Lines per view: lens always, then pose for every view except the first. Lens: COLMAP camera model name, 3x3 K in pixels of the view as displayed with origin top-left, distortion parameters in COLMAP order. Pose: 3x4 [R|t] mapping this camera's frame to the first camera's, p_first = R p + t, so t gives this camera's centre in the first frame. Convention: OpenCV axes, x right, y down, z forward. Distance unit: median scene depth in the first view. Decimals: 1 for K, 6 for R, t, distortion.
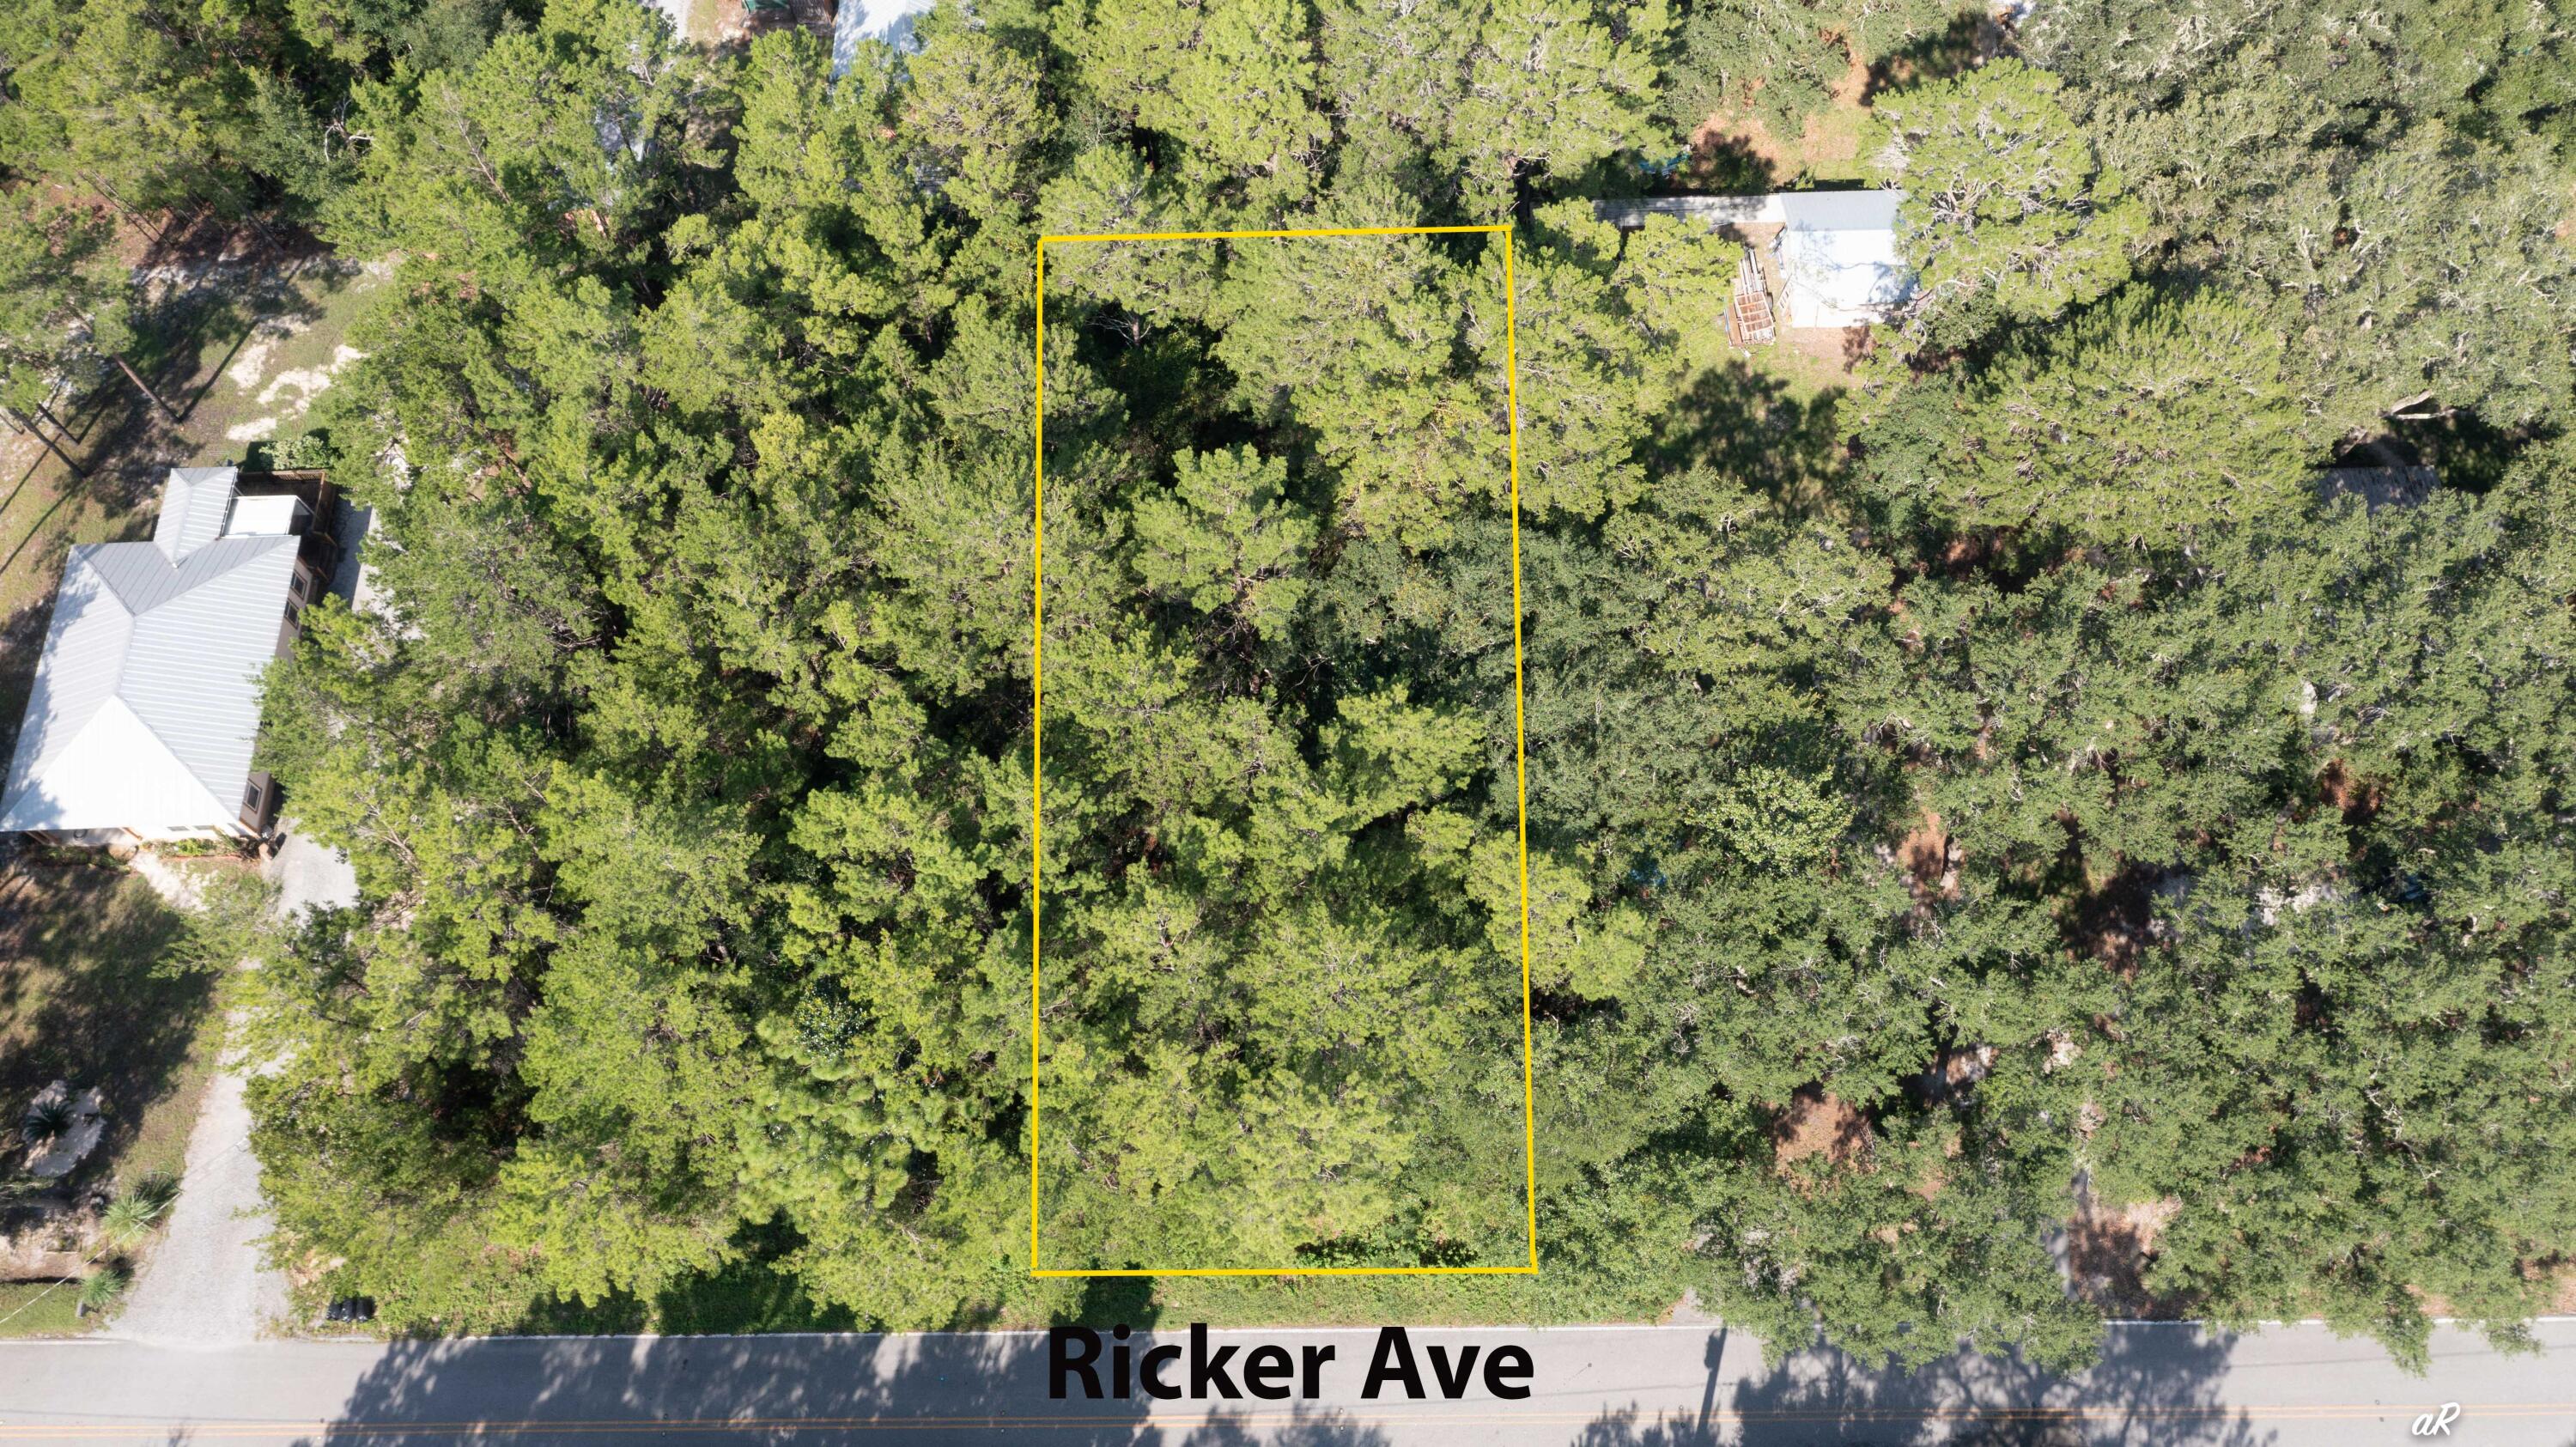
lens RADIAL K [[2226.4, 0, 1288.0], [0, 2226.4, 723.5], [0, 0, 1]] dist [-0.008114, 0.108653]
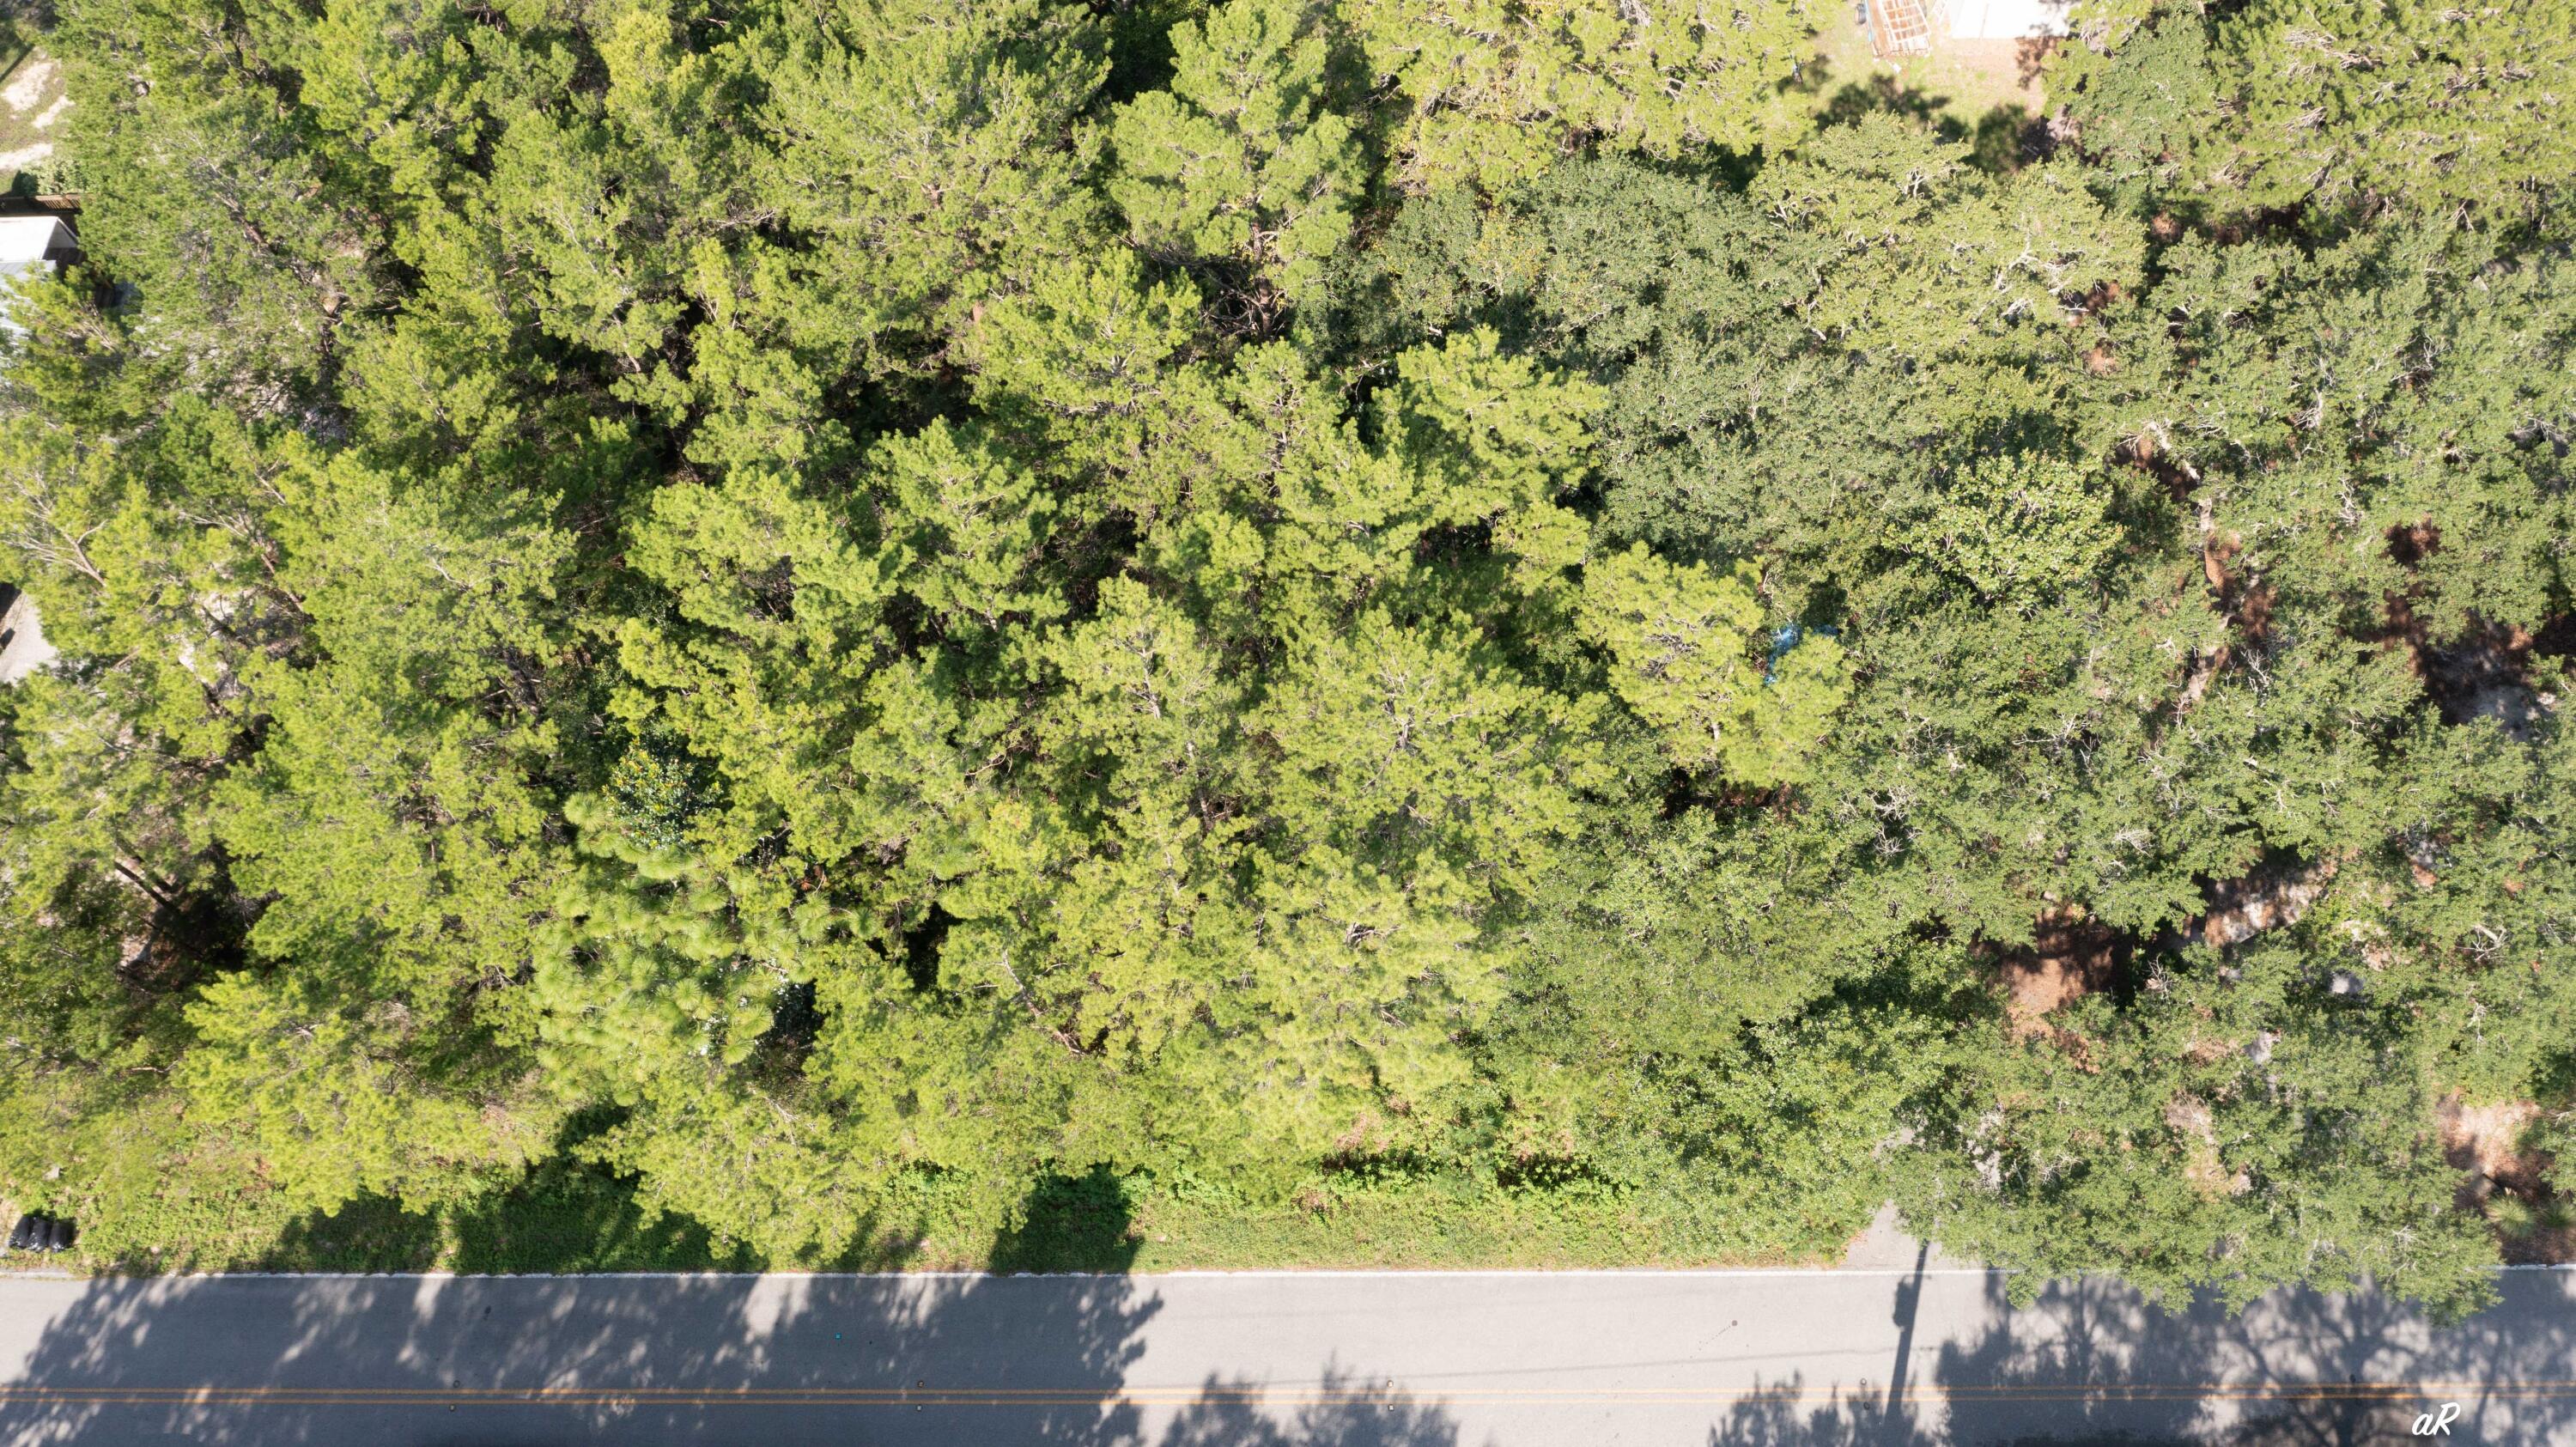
lens RADIAL K [[2179.6, 0, 1288.0], [0, 2179.6, 723.5], [0, 0, 1]] dist [-0.006643, 0.005049]
pose [[0.999965, 0.008341, 0.001034, -0.012204], [-0.008299, 0.999325, -0.035777, 0.127945], [-0.001331, 0.035767, 0.999359, 0.304703]]
